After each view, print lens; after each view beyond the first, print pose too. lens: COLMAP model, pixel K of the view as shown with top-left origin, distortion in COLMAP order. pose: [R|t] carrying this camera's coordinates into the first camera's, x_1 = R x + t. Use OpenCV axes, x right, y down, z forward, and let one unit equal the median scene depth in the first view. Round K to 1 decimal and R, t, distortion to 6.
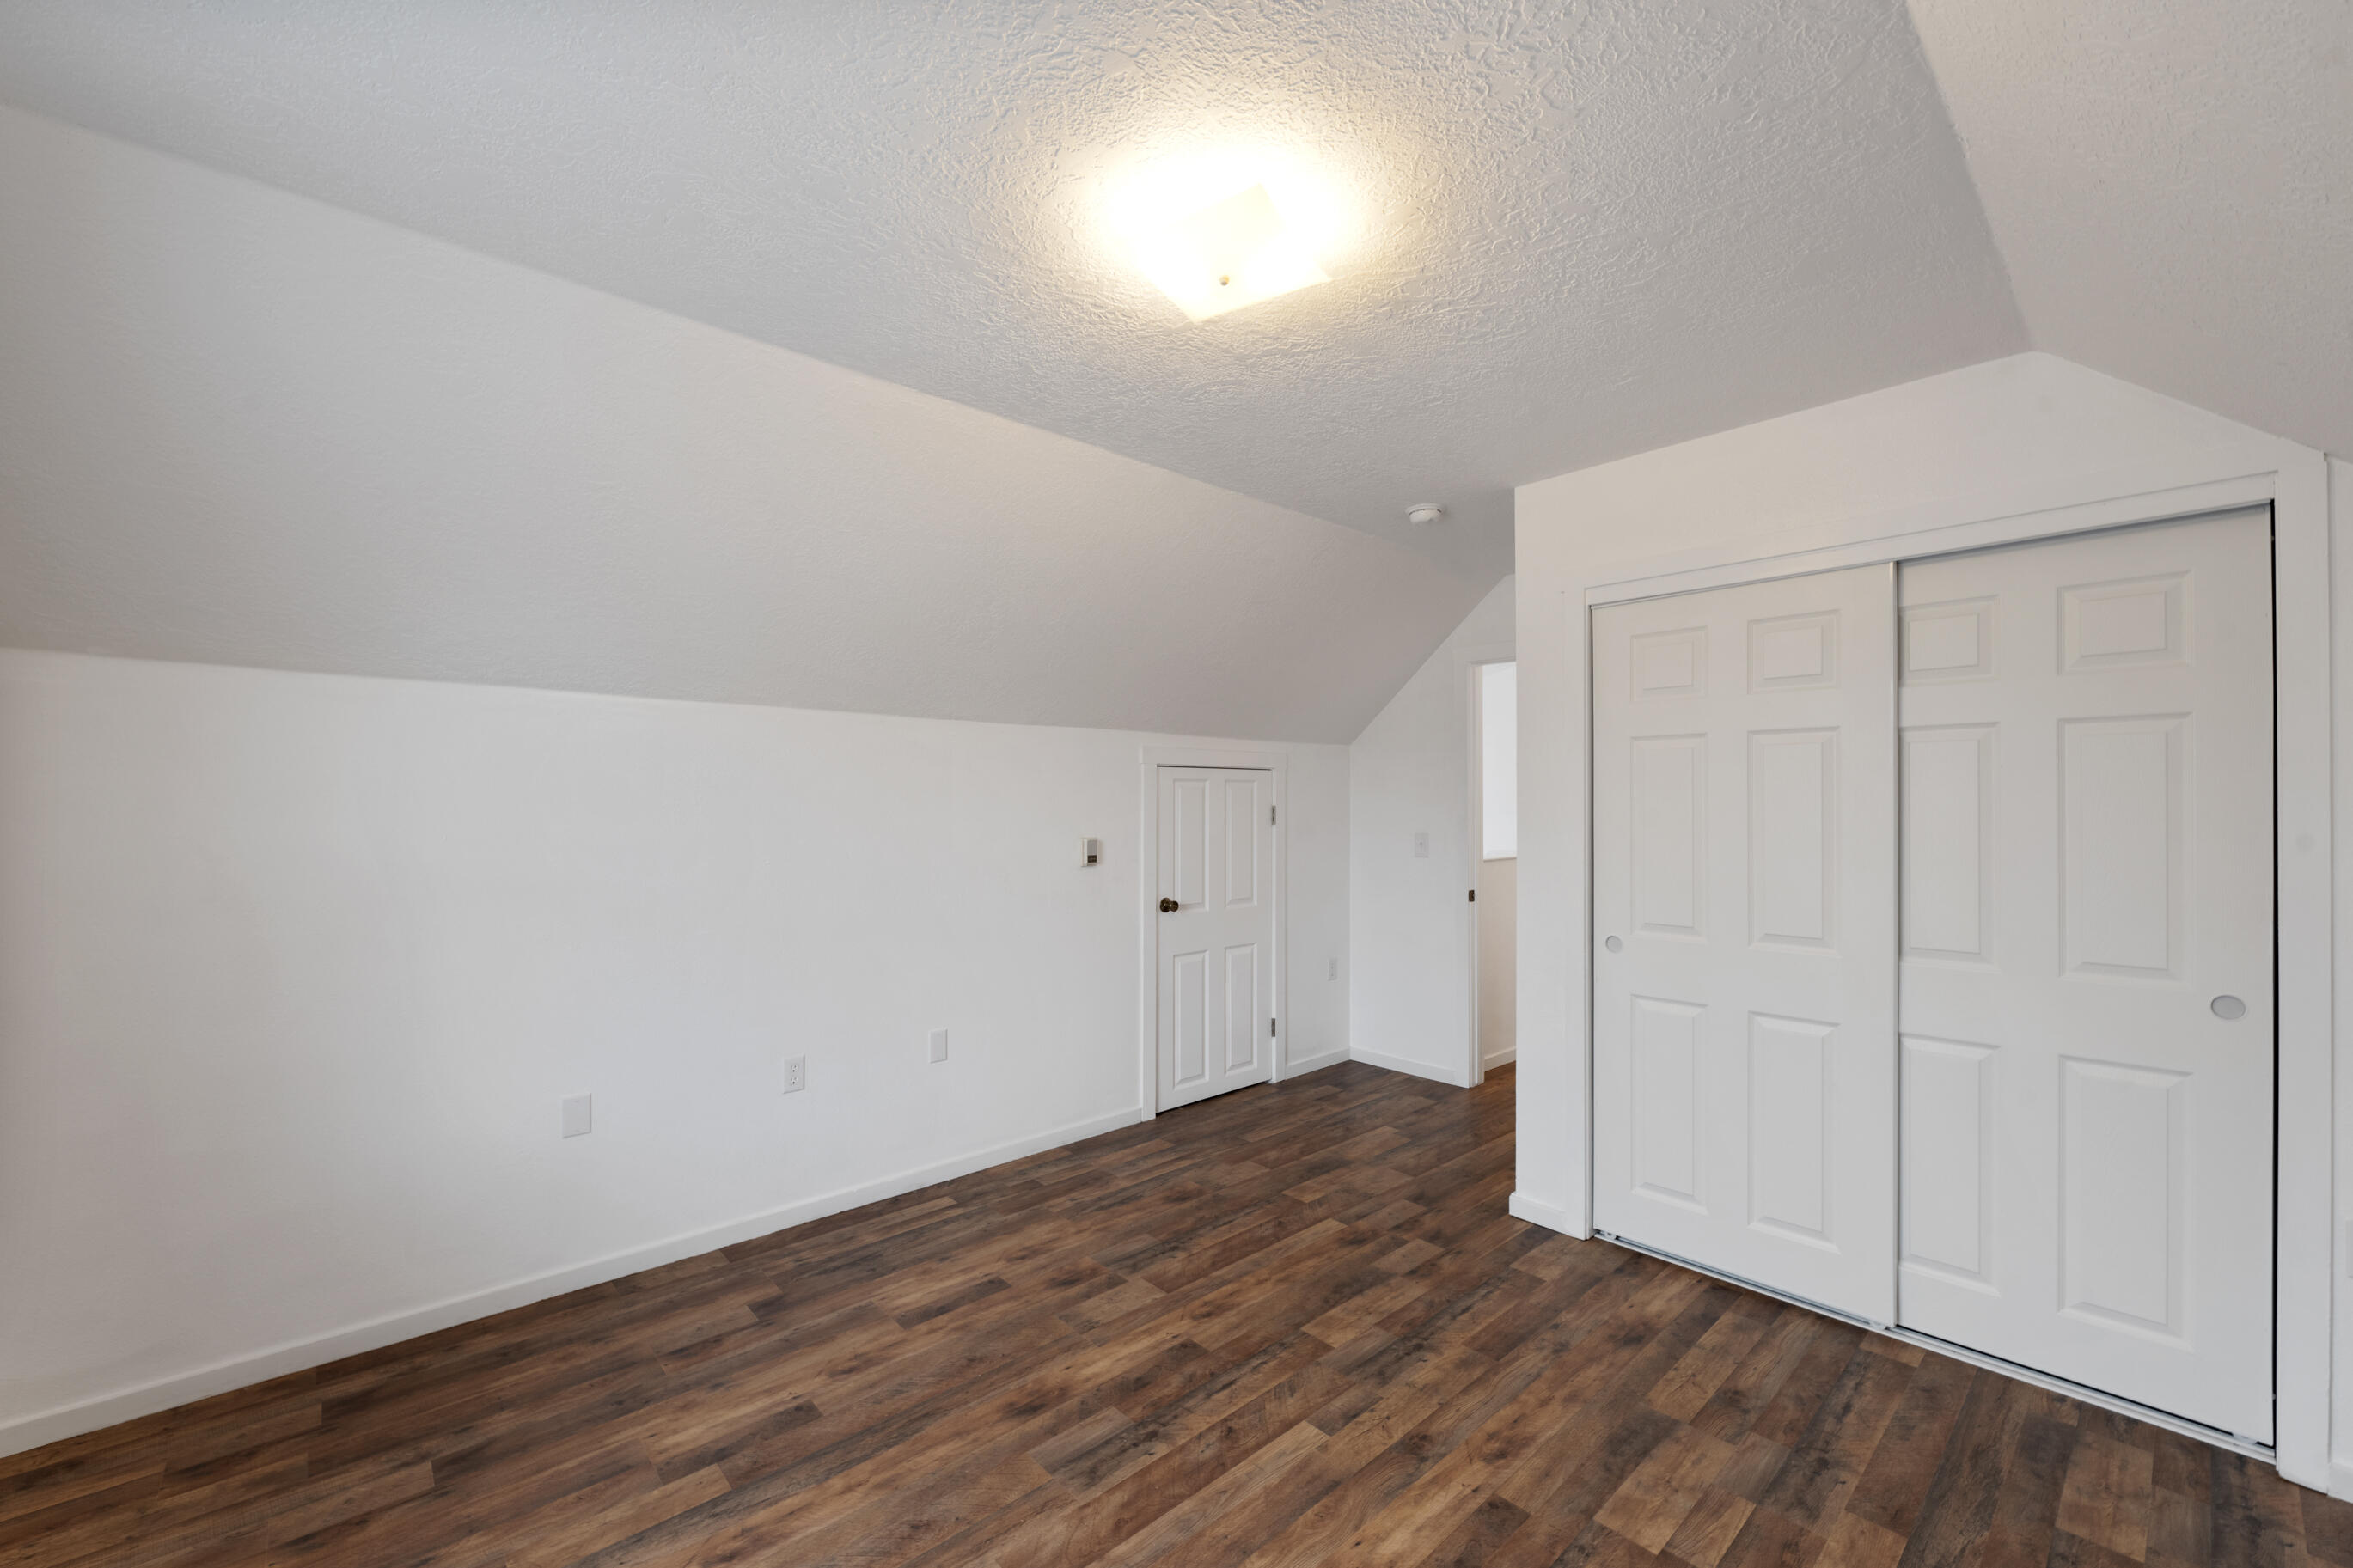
lens RADIAL K [[945.1, 0, 1186.0], [0, 945.1, 799.4], [0, 0, 1]] dist [-0.000487, -0.000171]
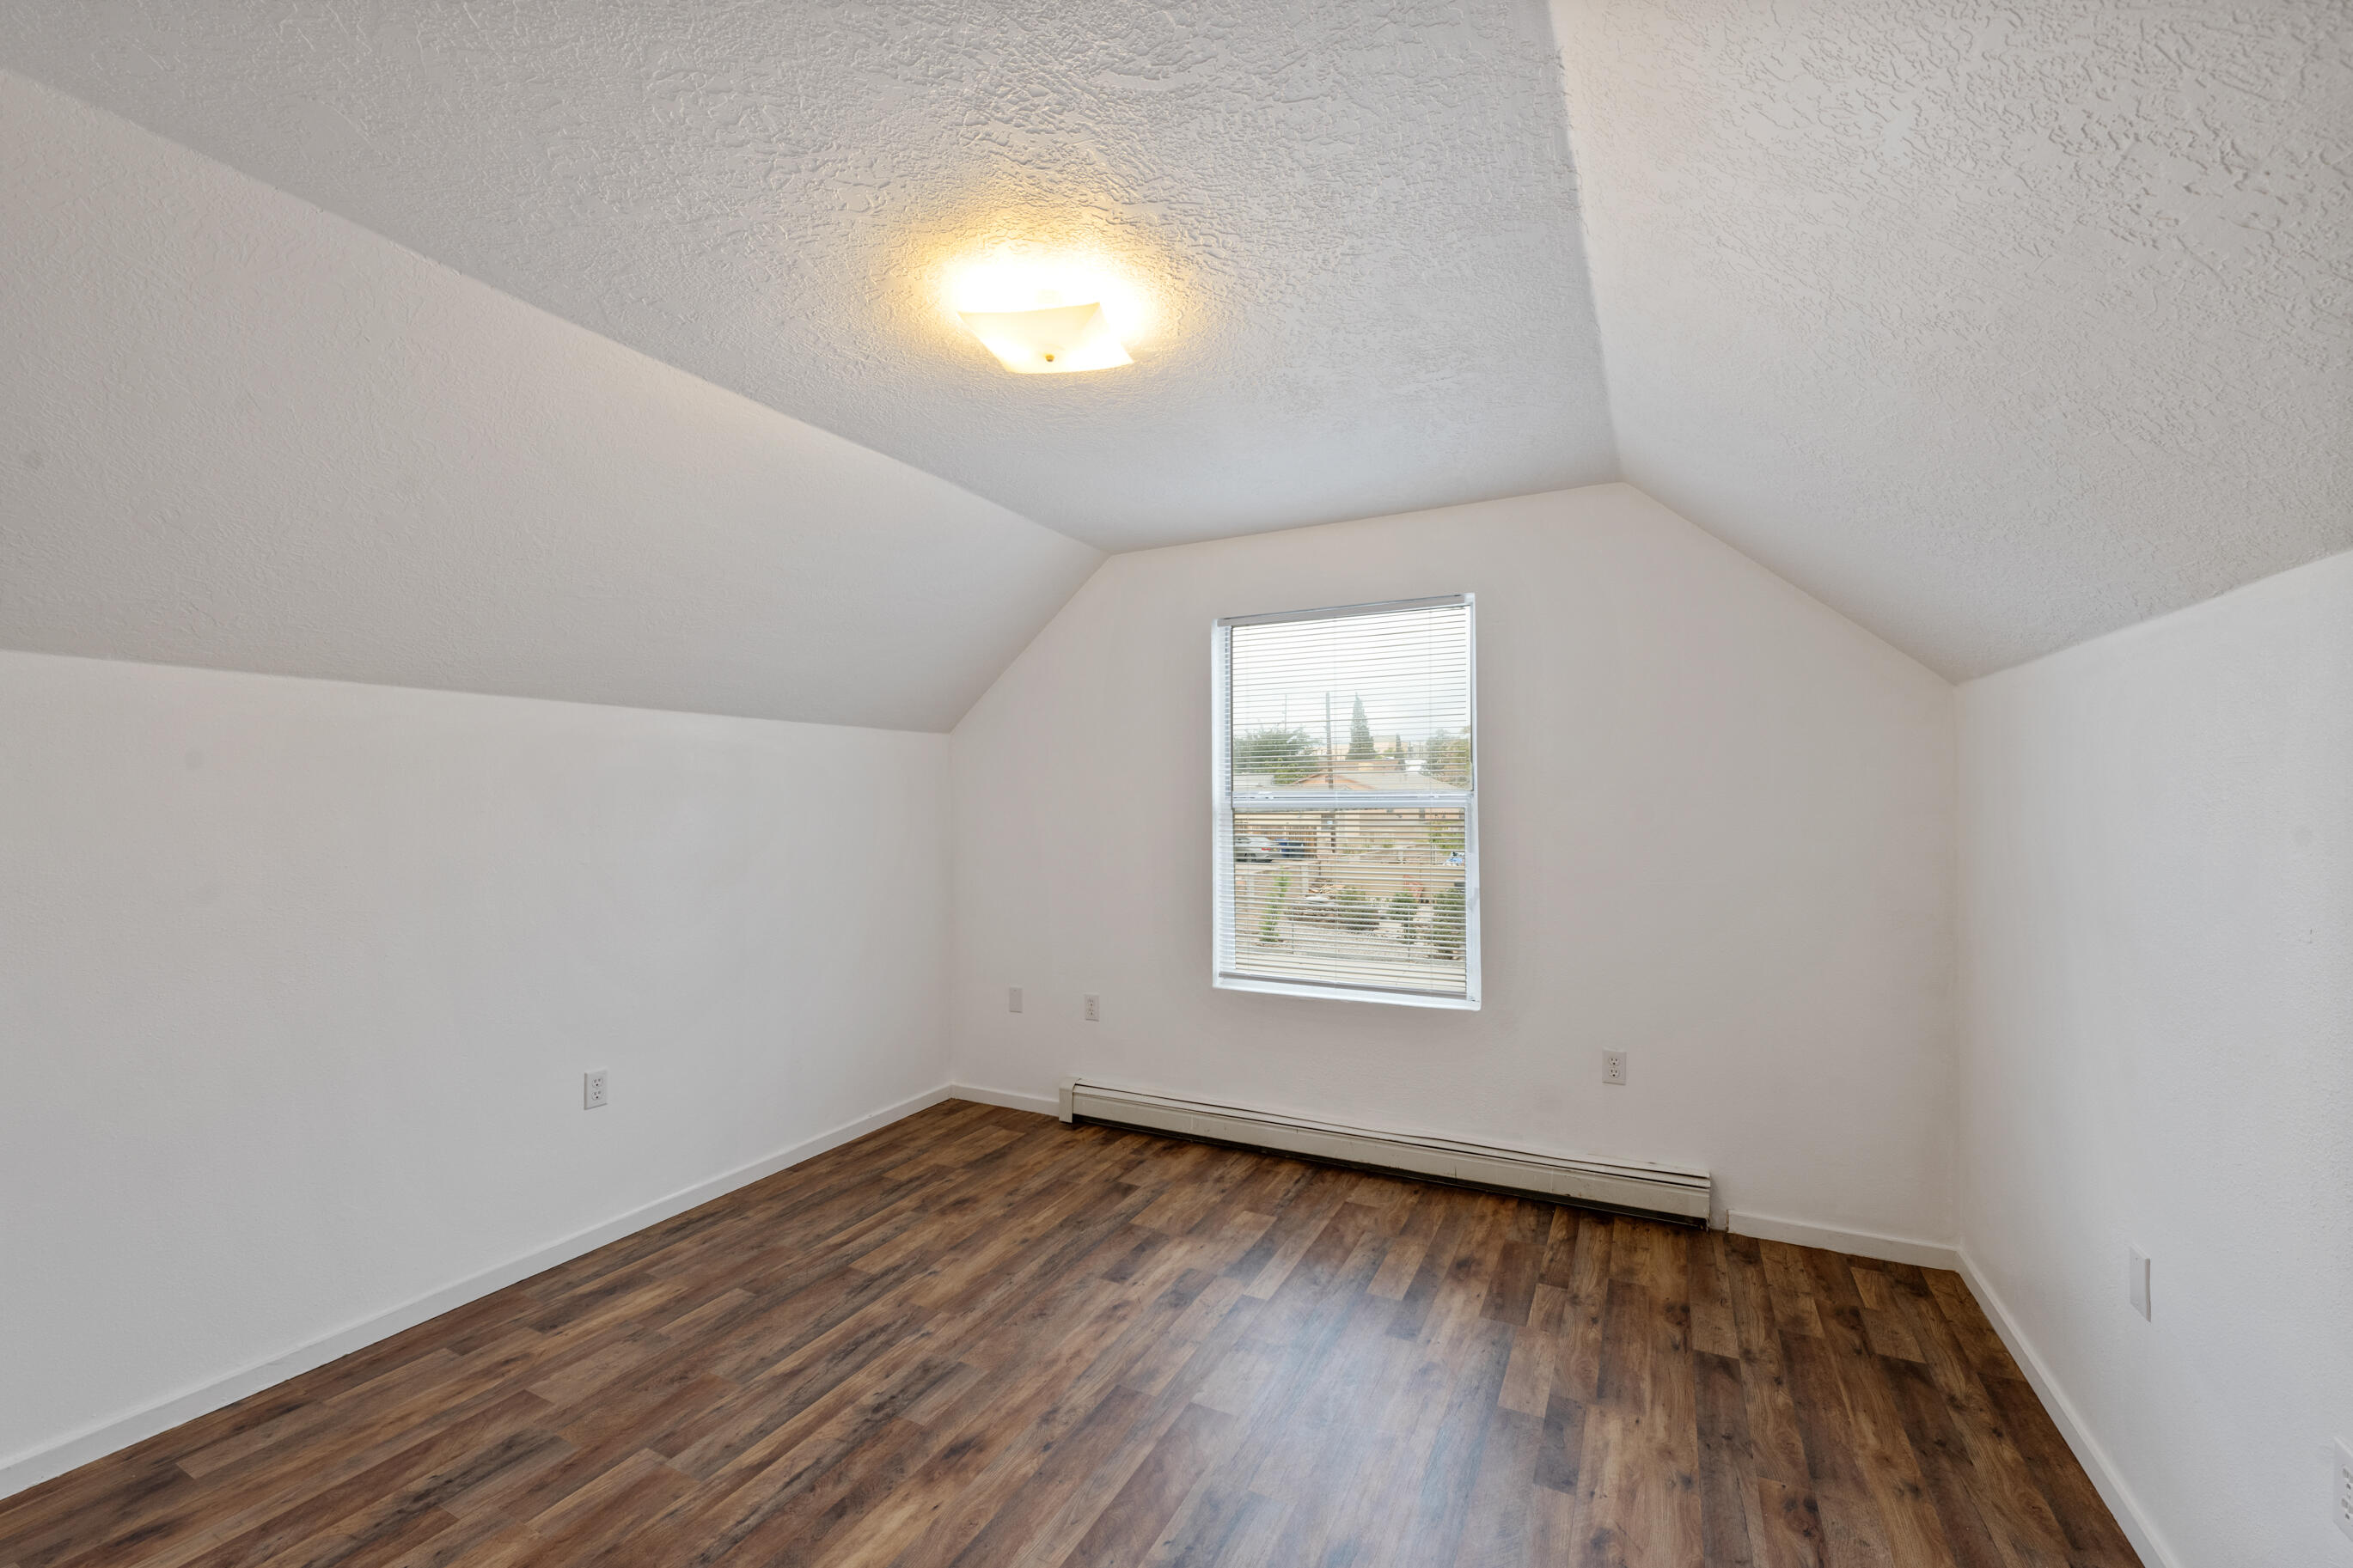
lens RADIAL K [[945.1, 0, 1186.0], [0, 945.1, 799.4], [0, 0, 1]] dist [-0.000487, -0.000171]
pose [[-0.933705, 0.006014, -0.357992, 0.262123], [0.008684, 0.999945, -0.005849, 0.003897], [0.357938, -0.008570, -0.933706, 1.865275]]
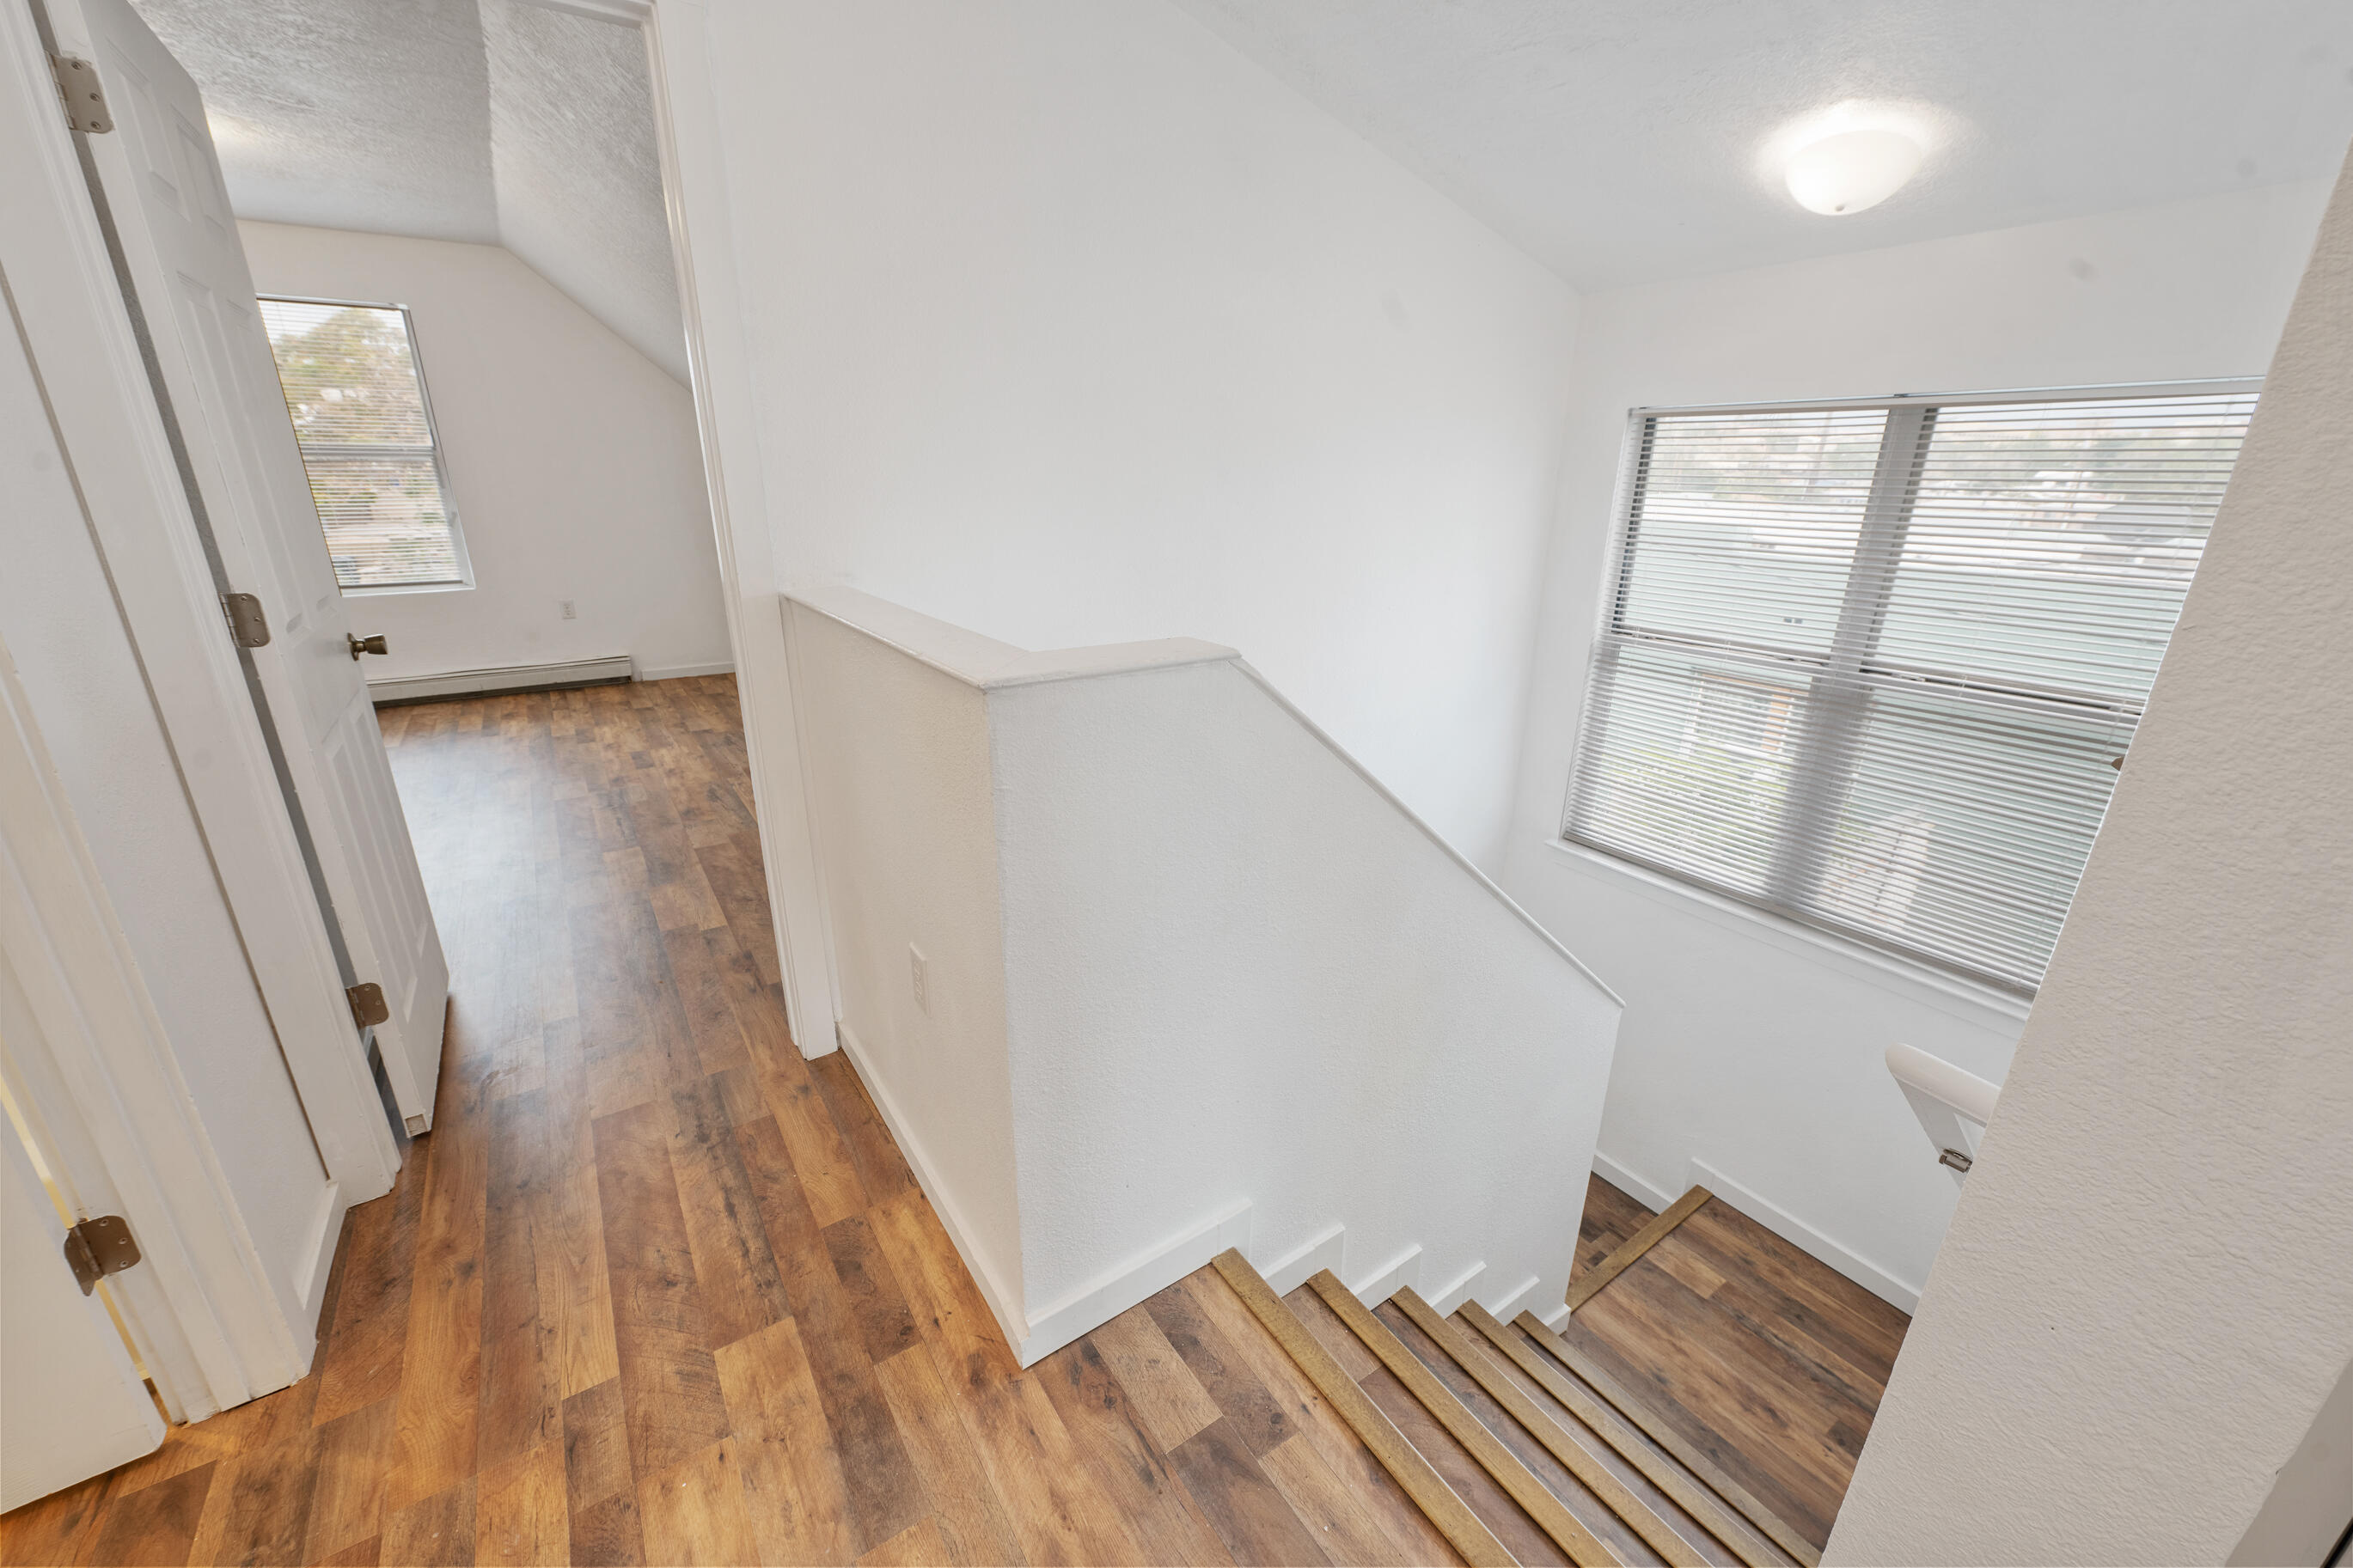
lens RADIAL K [[945.1, 0, 1186.0], [0, 945.1, 799.4], [0, 0, 1]] dist [-0.000487, -0.000171]
pose [[-0.151184, 0.330888, -0.931481, 1.645080], [-0.004568, 0.942068, 0.335390, 0.022425], [0.988495, 0.054960, -0.140914, 2.962689]]
